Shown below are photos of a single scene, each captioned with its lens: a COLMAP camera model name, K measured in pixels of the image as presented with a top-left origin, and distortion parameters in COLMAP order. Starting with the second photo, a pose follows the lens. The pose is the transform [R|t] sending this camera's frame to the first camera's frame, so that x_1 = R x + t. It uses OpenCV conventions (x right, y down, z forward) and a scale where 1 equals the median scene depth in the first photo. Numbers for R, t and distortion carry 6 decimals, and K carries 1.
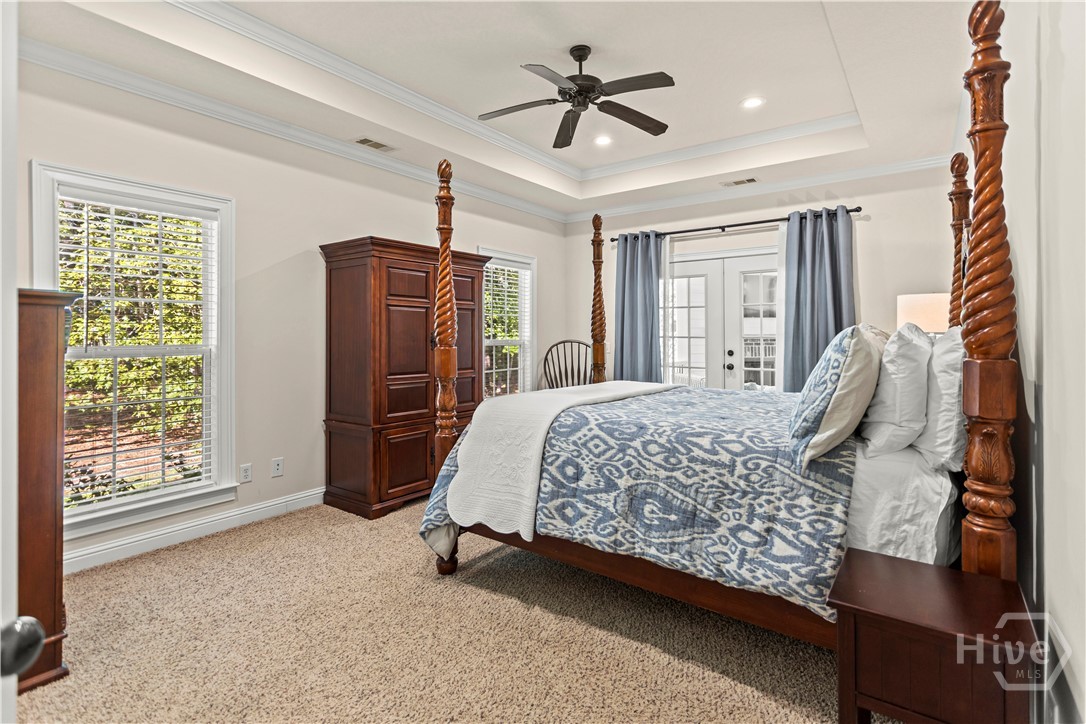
lens RADIAL K [[531.4, 0, 553.6], [0, 531.4, 337.1], [0, 0, 1]] dist [0.000926, 0.000739]
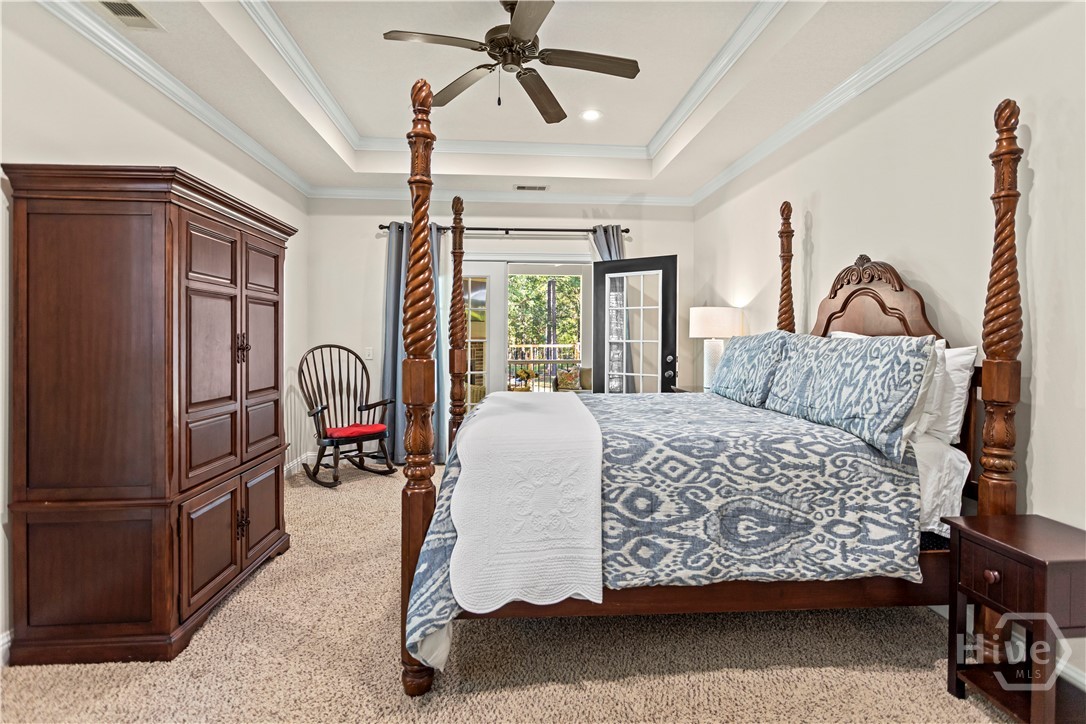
lens RADIAL K [[531.7, 0, 548.7], [0, 531.7, 343.8], [0, 0, 1]] dist [-0.012643, 0.003923]
pose [[0.755891, -0.003620, 0.654687, -0.692929], [-0.001582, 0.999972, 0.007356, -0.006508], [-0.654695, -0.006597, 0.755864, 0.514296]]
